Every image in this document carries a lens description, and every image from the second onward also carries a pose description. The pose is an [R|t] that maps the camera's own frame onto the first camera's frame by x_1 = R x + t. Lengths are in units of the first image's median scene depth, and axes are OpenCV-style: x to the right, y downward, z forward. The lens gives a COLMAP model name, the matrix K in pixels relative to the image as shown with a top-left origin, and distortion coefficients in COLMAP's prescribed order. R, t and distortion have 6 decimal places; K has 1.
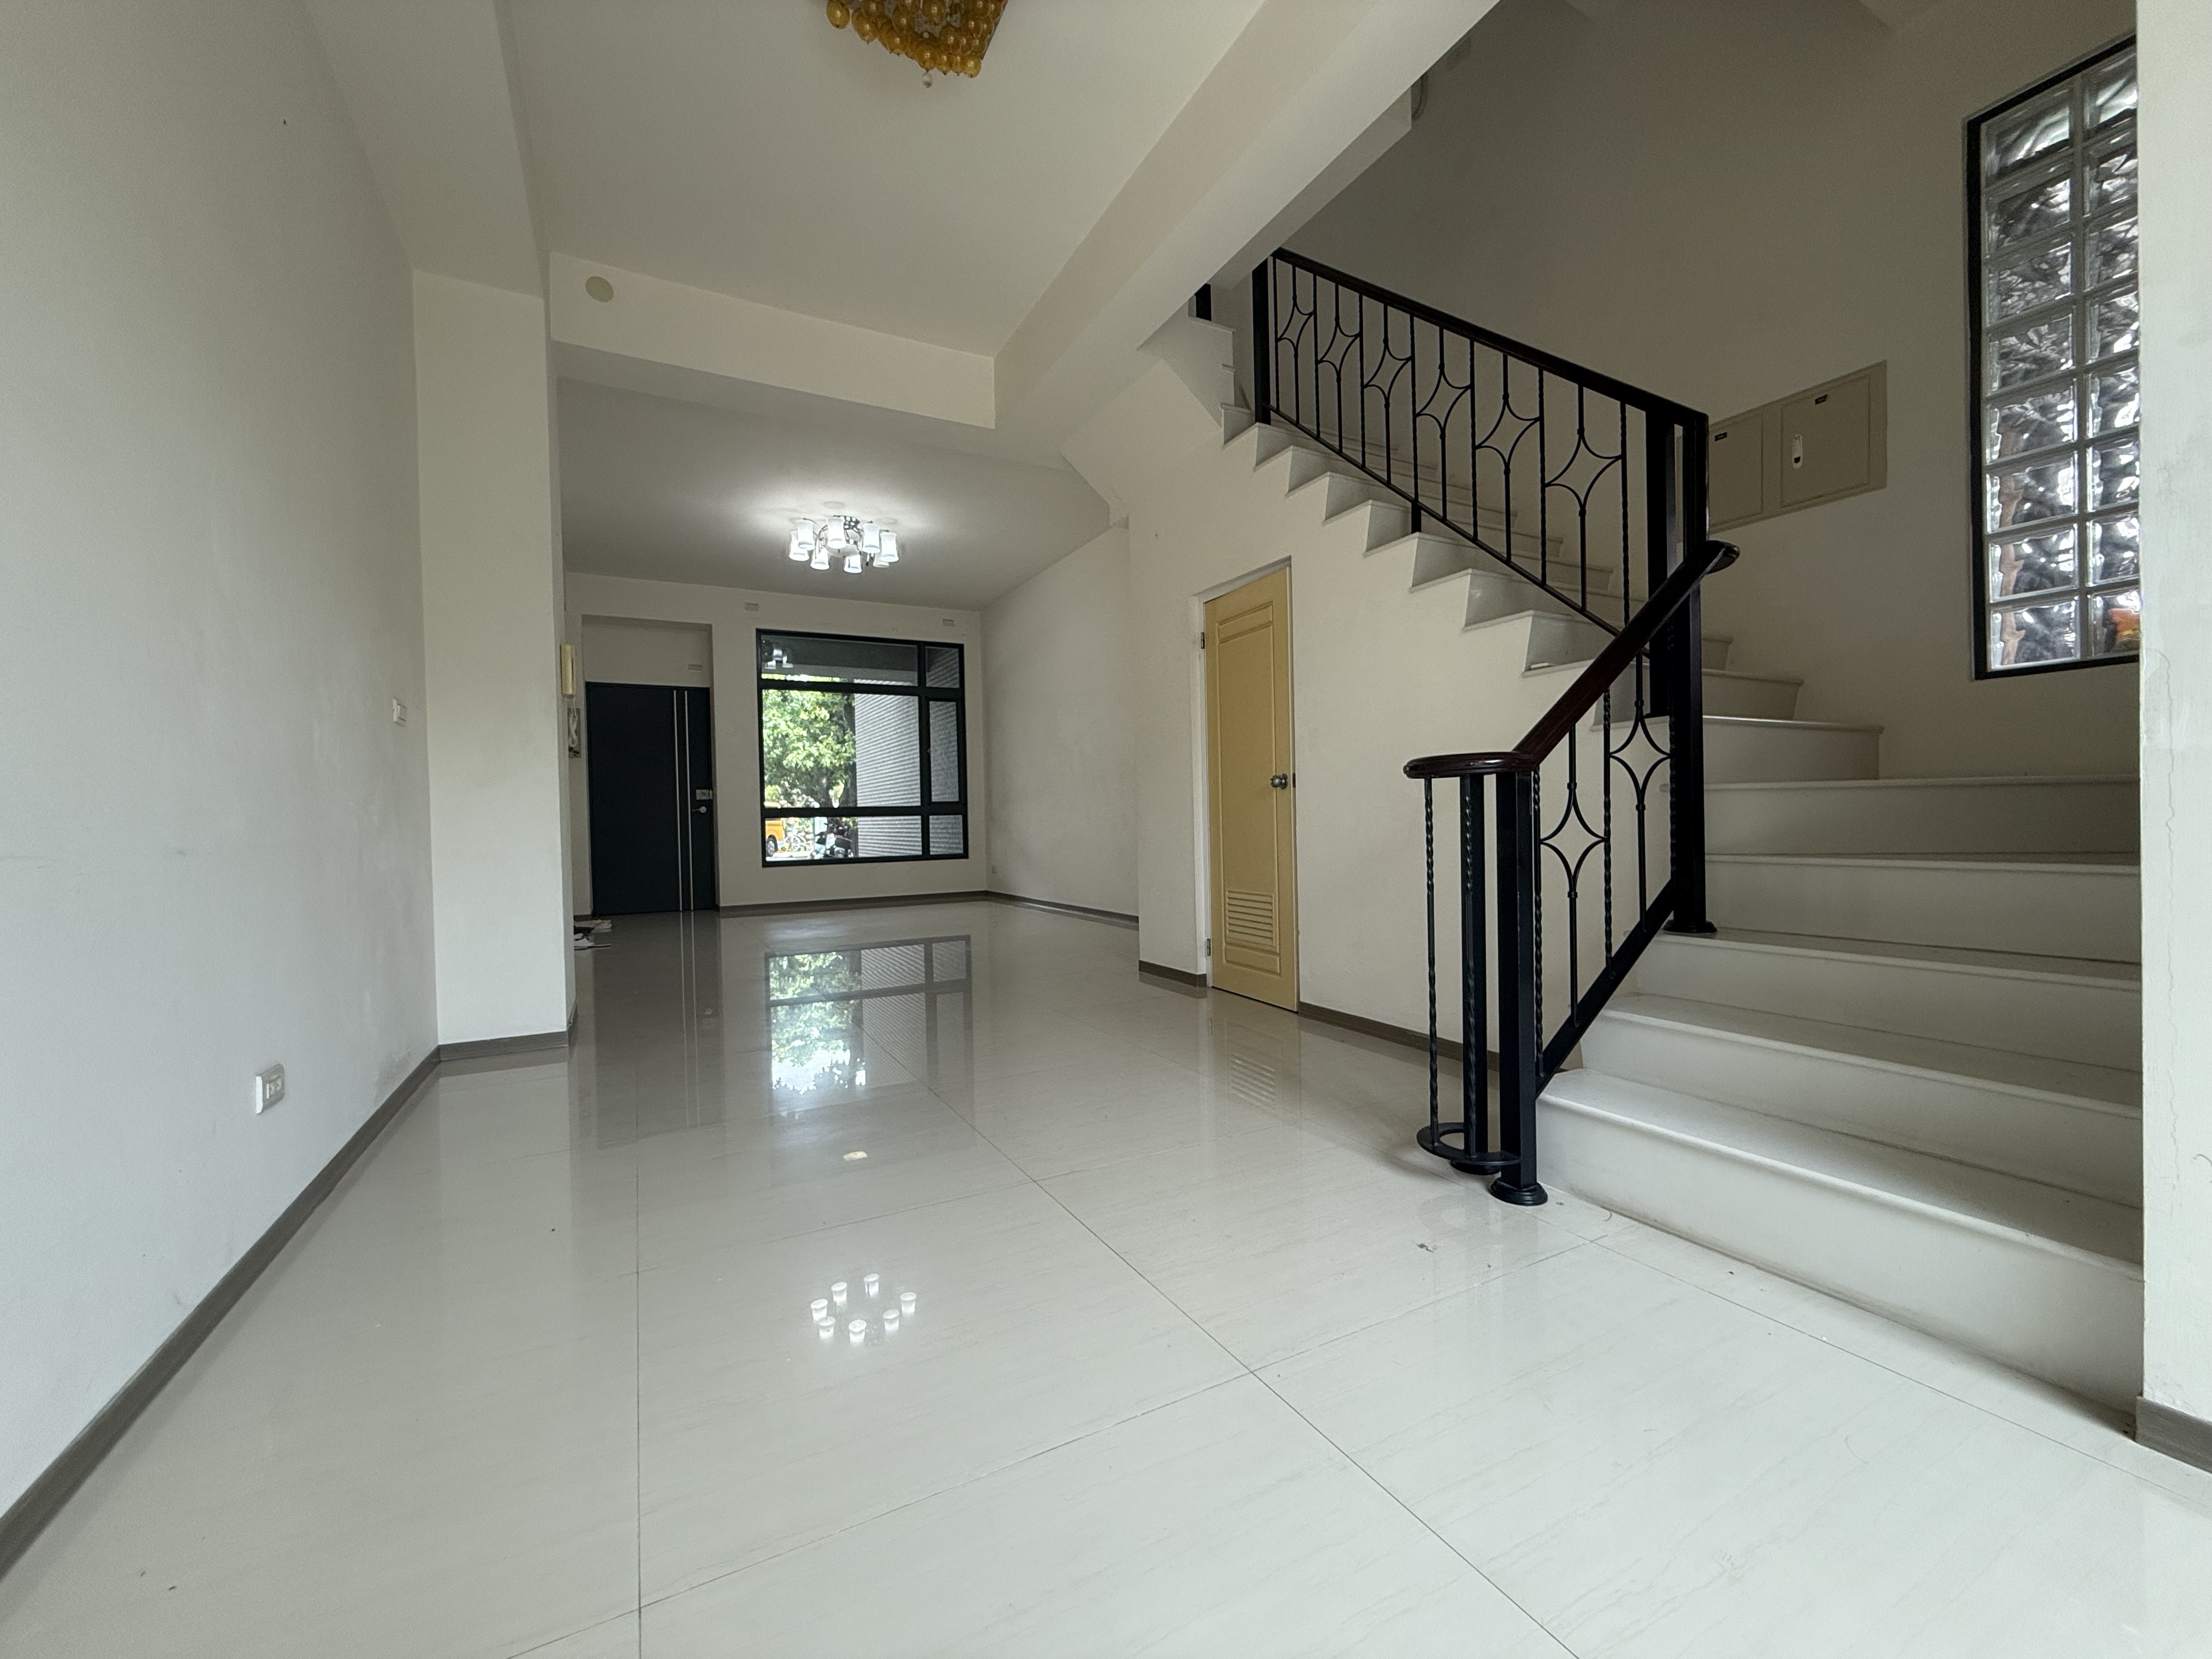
lens RADIAL K [[886.9, 0, 1106.0], [0, 886.9, 829.5], [0, 0, 1]] dist [0.016189, -0.010105]
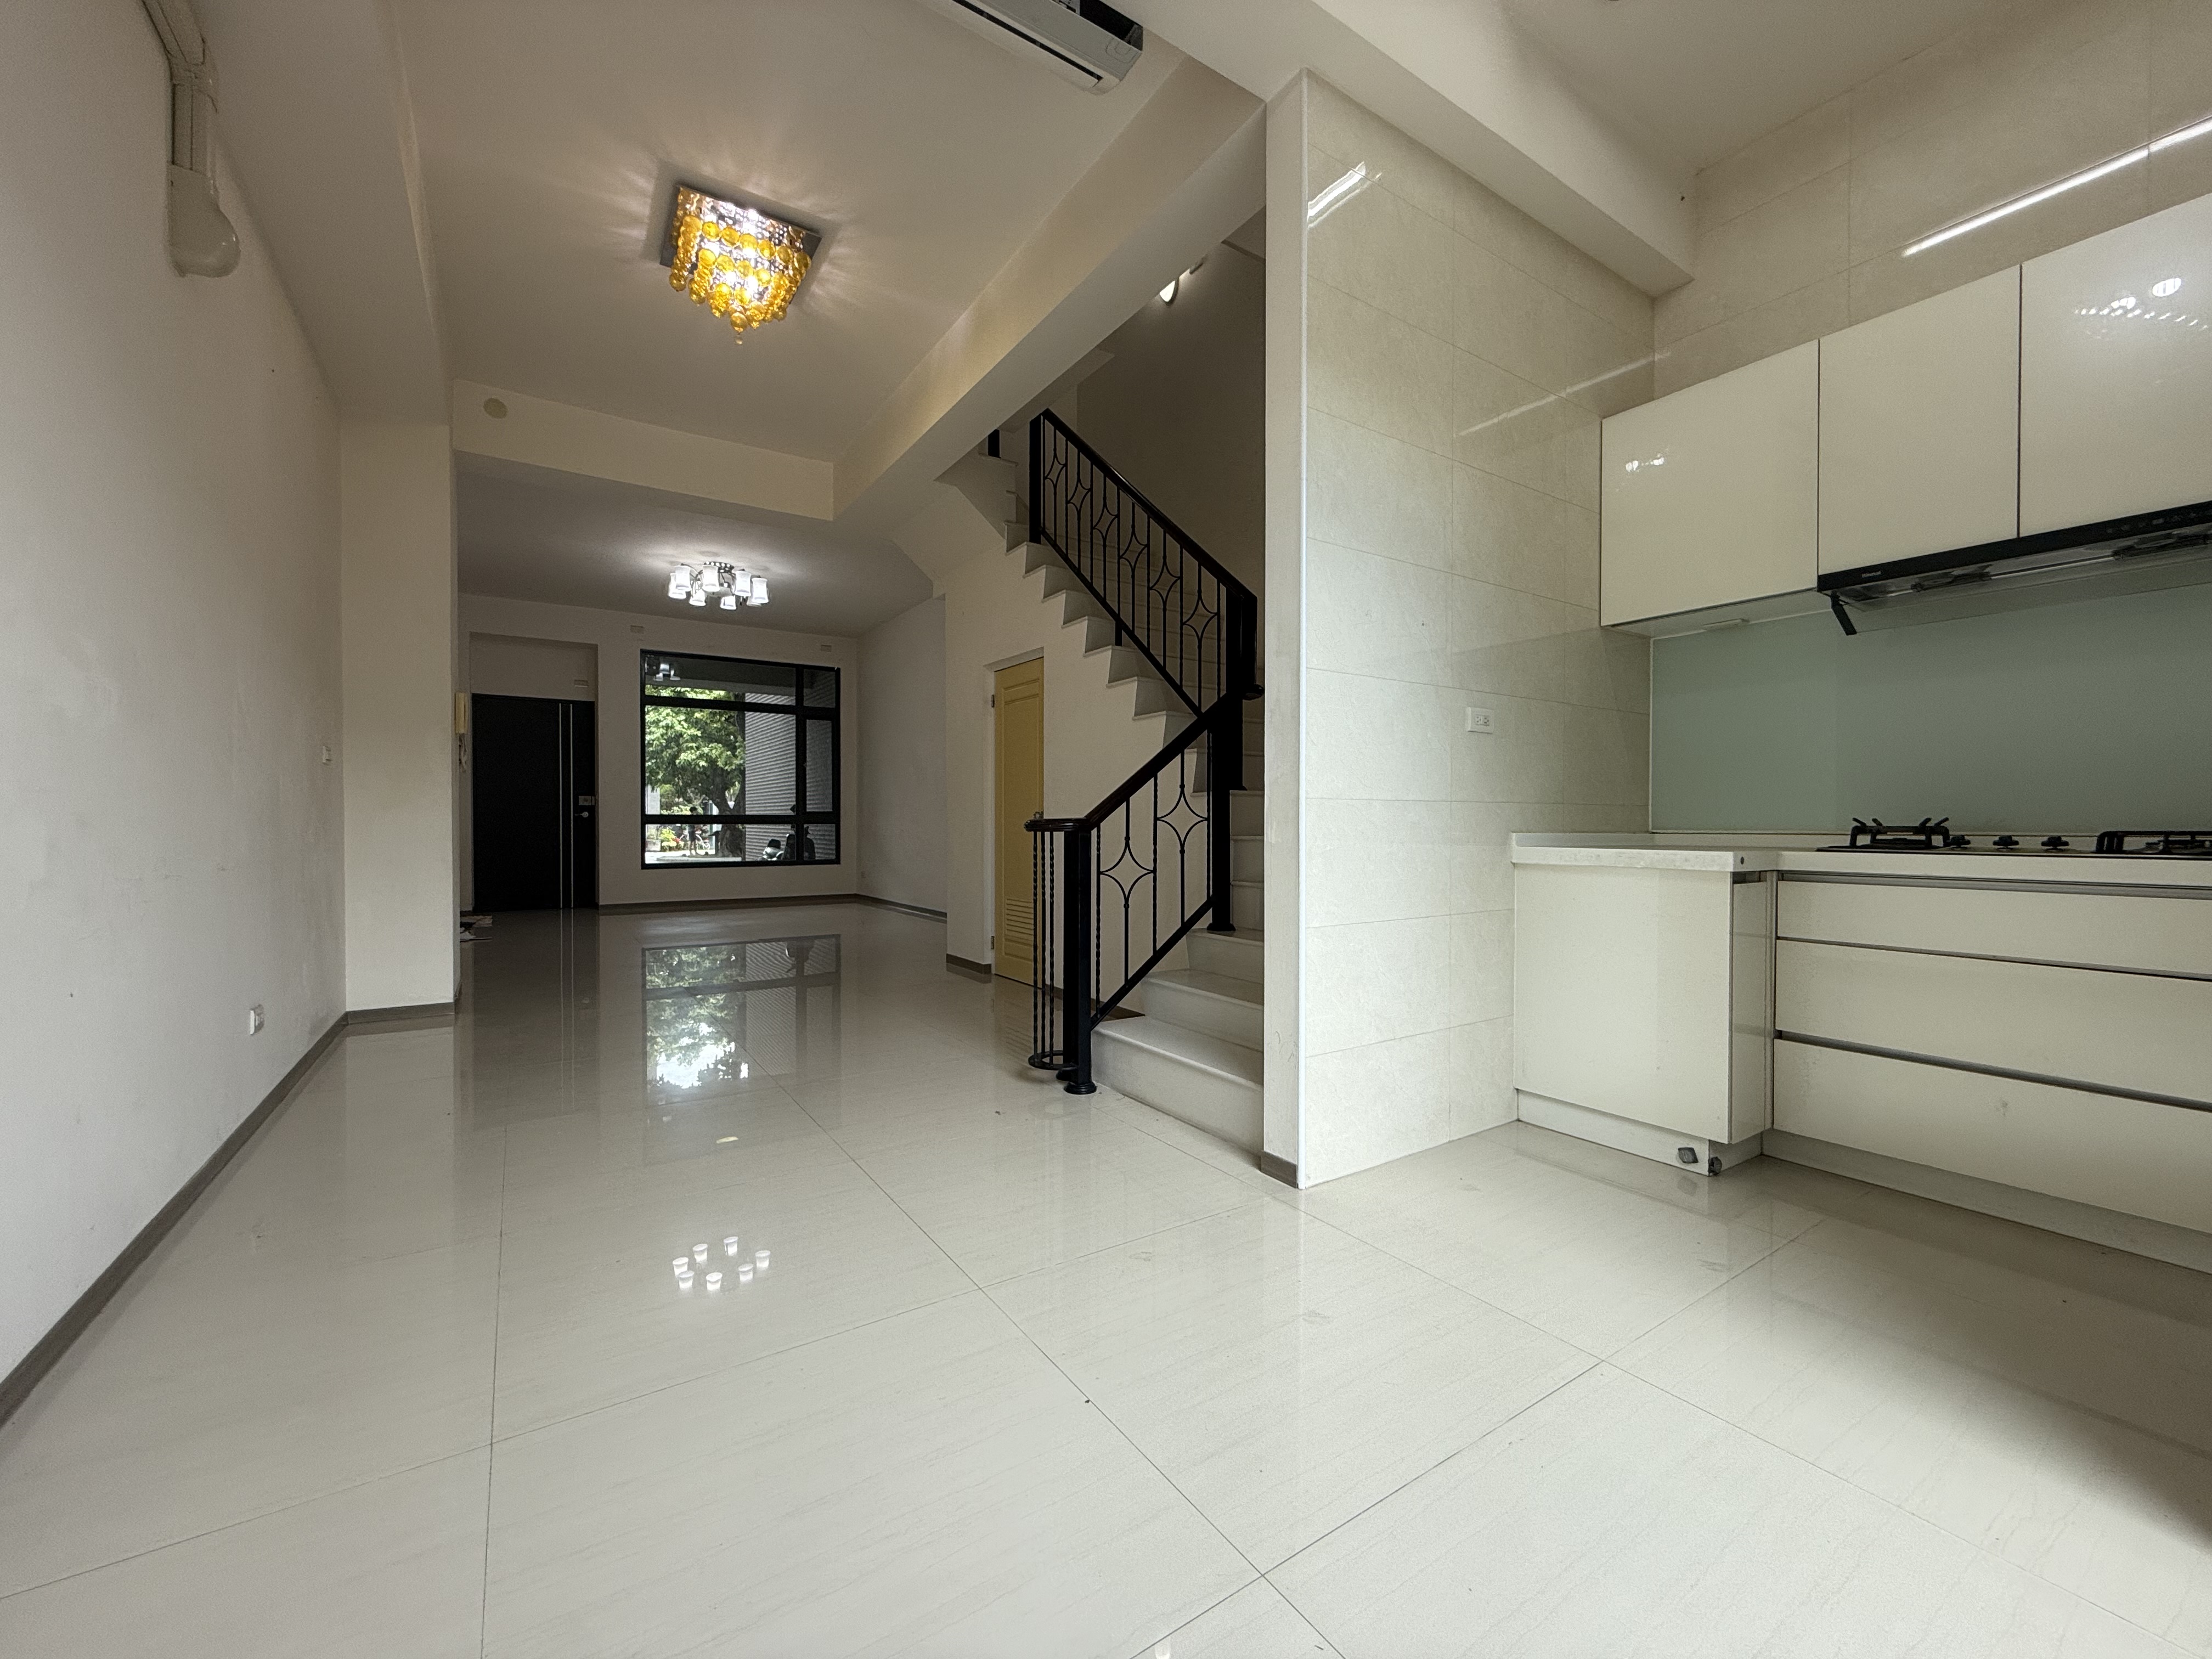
lens RADIAL K [[886.9, 0, 1106.0], [0, 886.9, 829.5], [0, 0, 1]] dist [0.016189, -0.010105]
pose [[0.995317, 0.022225, 0.094079, 0.095547], [-0.021839, 0.999748, -0.005127, -0.016221], [-0.094169, 0.003049, 0.995552, -0.172839]]
